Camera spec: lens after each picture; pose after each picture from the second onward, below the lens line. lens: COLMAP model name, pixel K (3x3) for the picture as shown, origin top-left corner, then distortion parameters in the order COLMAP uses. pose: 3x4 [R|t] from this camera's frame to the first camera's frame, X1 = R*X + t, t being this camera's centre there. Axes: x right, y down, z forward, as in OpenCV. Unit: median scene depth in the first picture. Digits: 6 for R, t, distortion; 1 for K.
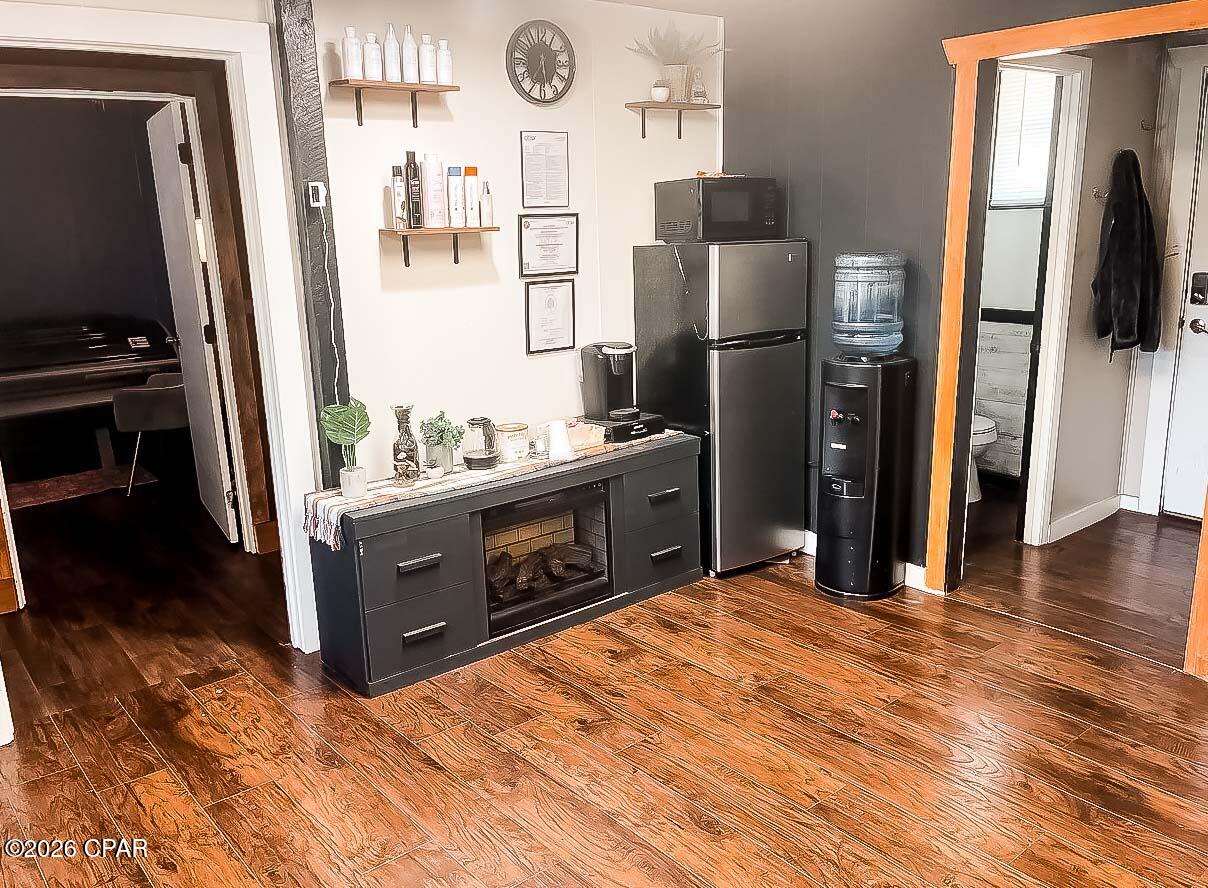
lens RADIAL K [[975.0, 0, 604.0], [0, 975.0, 444.0], [0, 0, 1]] dist [0.001692, -0.005333]
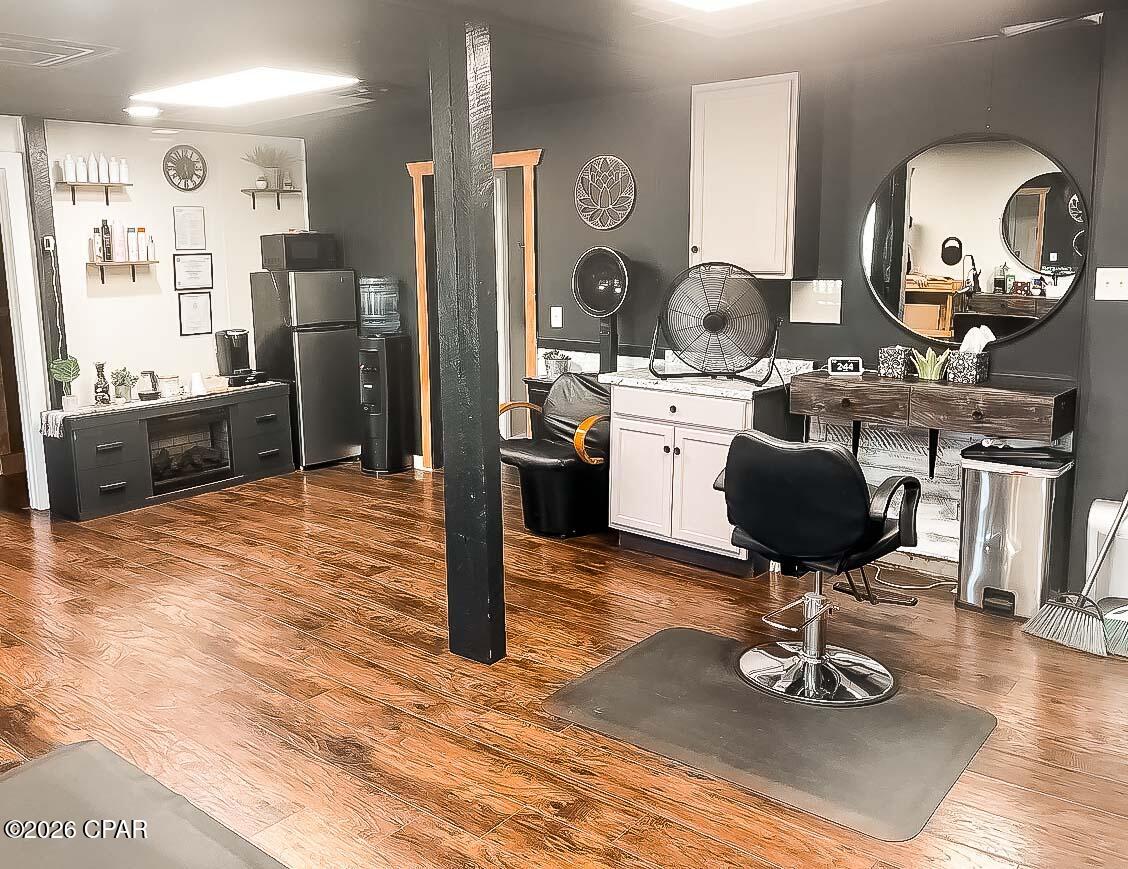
lens RADIAL K [[1035.9, 0, 559.7], [0, 1035.9, 404.2], [0, 0, 1]] dist [-0.010185, -0.009207]
pose [[0.981094, -0.020731, 0.192416, 0.225013], [0.035442, 0.996677, -0.073334, 0.185520], [-0.190257, 0.078767, 0.978569, -0.888592]]
